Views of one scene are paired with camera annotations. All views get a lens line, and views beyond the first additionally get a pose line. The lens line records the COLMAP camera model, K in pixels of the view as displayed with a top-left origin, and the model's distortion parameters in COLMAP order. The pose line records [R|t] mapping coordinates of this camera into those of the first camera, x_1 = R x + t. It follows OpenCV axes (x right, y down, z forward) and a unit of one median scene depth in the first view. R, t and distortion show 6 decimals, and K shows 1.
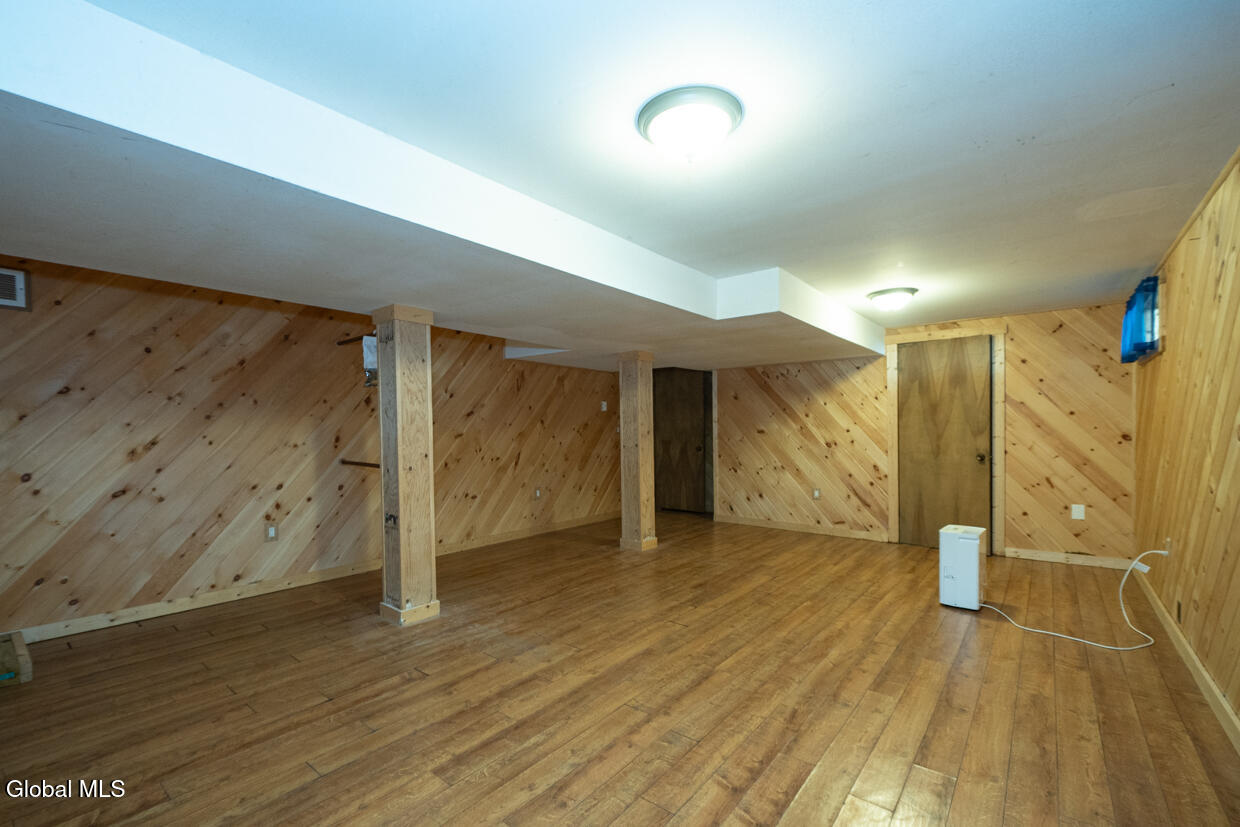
lens RADIAL K [[495.7, 0, 620.6], [0, 495.7, 423.1], [0, 0, 1]] dist [0.004268, 0.000322]
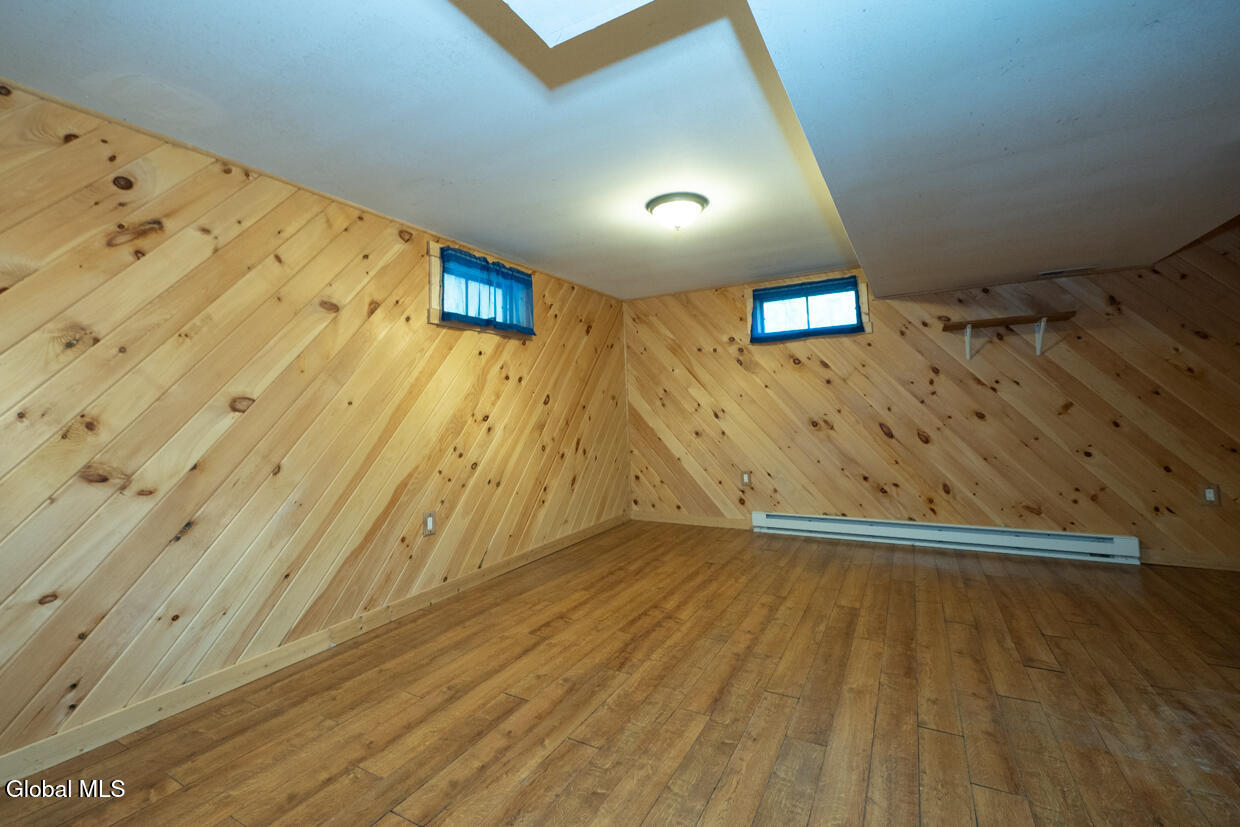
lens RADIAL K [[495.7, 0, 621.6], [0, 495.7, 412.9], [0, 0, 1]] dist [0.004268, 0.000322]
pose [[-0.982542, 0.034023, -0.182904, 0.498057], [0.035999, 0.999324, -0.007491, 0.057258], [0.182525, -0.013944, -0.983102, 1.944010]]
